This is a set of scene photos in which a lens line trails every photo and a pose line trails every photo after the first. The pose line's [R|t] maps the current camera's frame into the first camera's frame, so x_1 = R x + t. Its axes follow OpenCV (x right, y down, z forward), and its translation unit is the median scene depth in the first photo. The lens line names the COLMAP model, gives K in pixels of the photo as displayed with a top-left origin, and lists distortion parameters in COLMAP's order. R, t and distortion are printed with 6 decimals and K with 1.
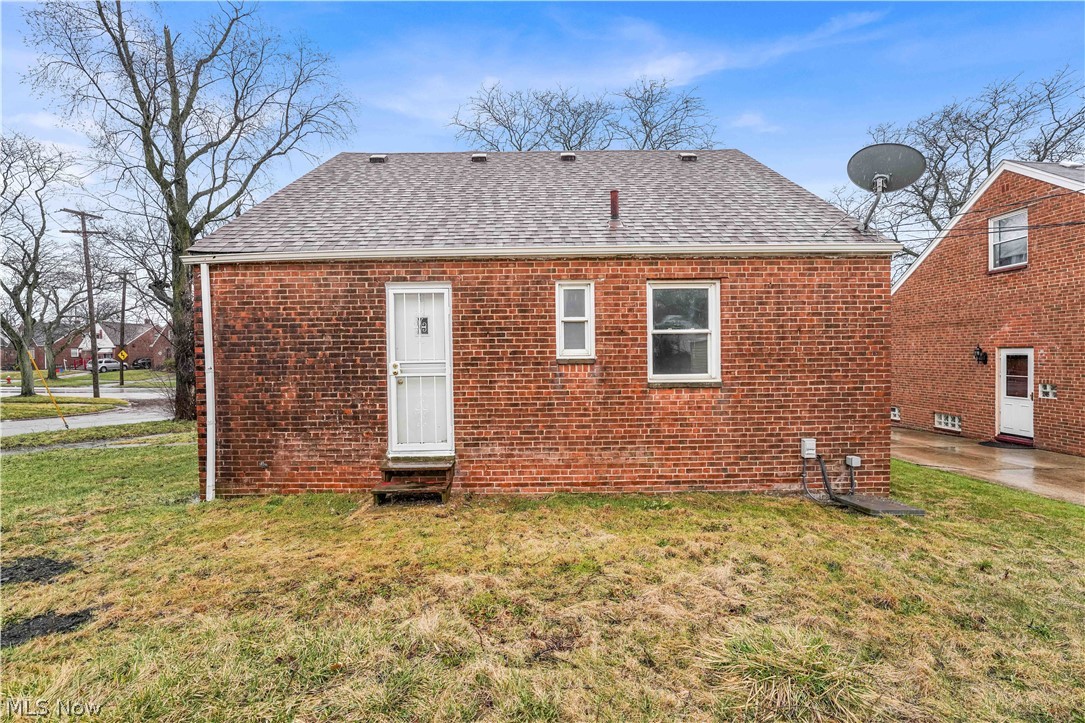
lens RADIAL K [[437.3, 0, 539.8], [0, 437.3, 362.0], [0, 0, 1]] dist [-0.001110, 0.000163]
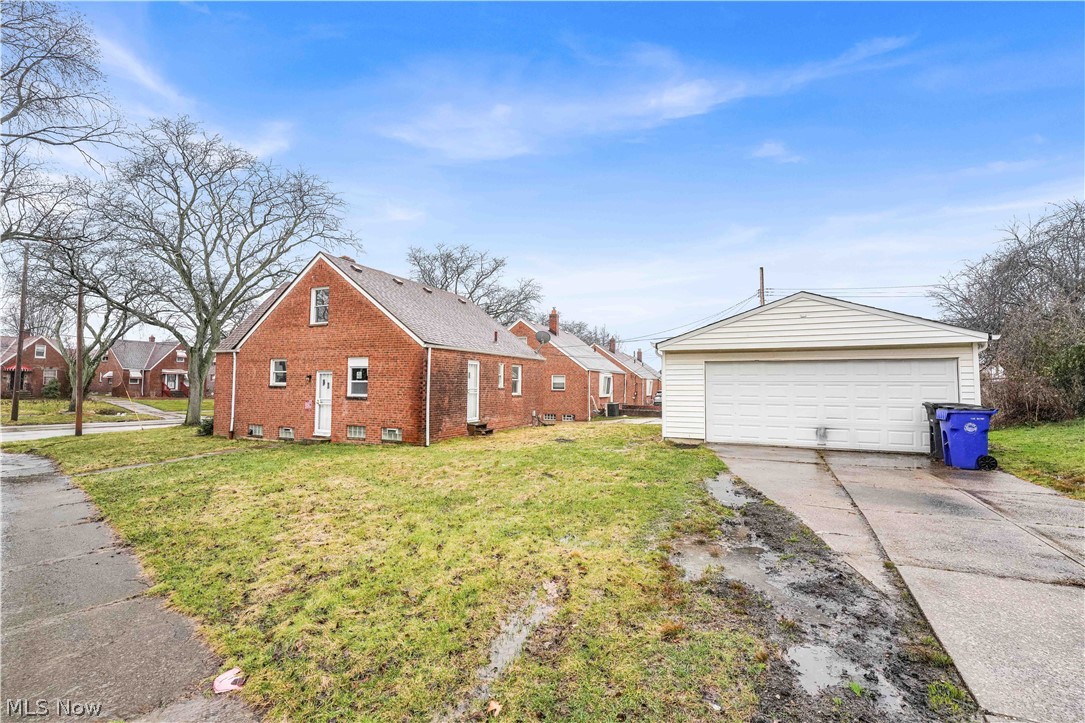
lens RADIAL K [[437.3, 0, 539.8], [0, 437.3, 362.0], [0, 0, 1]] dist [-0.001110, 0.000163]
pose [[0.396908, 0.057120, 0.916079, -2.709366], [0.016817, 0.997442, -0.069479, 0.035175], [-0.917704, 0.042983, 0.394932, -0.517495]]
